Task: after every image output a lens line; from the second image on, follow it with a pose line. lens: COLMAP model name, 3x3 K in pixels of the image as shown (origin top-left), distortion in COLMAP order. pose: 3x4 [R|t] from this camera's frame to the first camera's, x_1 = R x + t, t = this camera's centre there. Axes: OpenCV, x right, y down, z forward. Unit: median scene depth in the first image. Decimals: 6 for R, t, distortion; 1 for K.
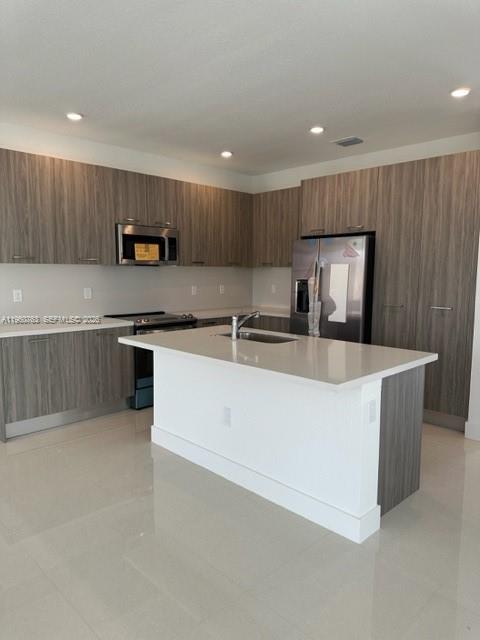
lens RADIAL K [[441.0, 0, 240.0], [0, 441.0, 320.0], [0, 0, 1]] dist [0.001300, -0.000617]
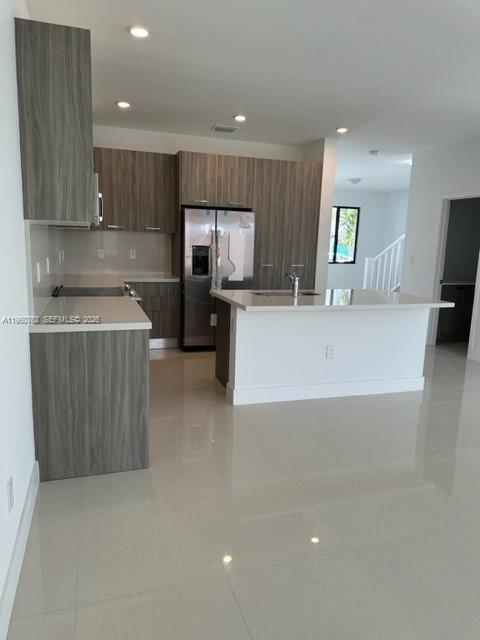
lens RADIAL K [[456.6, 0, 240.0], [0, 456.6, 320.0], [0, 0, 1]] dist [0.011710, -0.002082]
pose [[0.438131, -0.144336, 0.887248, -0.946357], [0.070956, 0.989498, 0.125932, -0.048216], [-0.896106, 0.007781, 0.443771, 0.435554]]
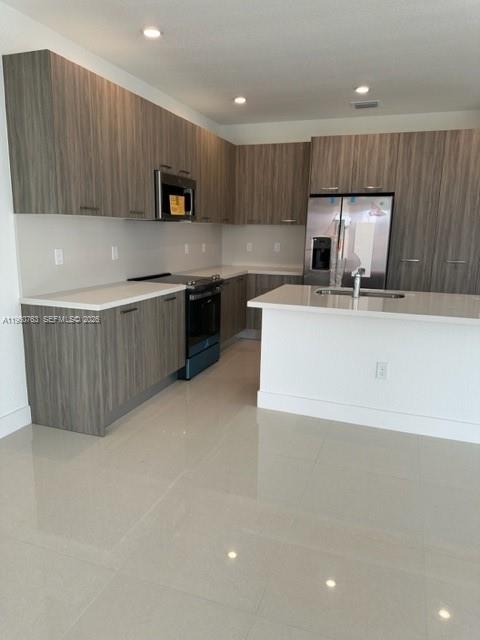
lens RADIAL K [[456.6, 0, 240.0], [0, 456.6, 320.0], [0, 0, 1]] dist [0.011710, -0.002082]
pose [[0.901996, -0.073565, 0.425431, -0.546826], [0.035934, 0.994749, 0.095824, -0.009315], [-0.430247, -0.071146, 0.899903, 0.115671]]
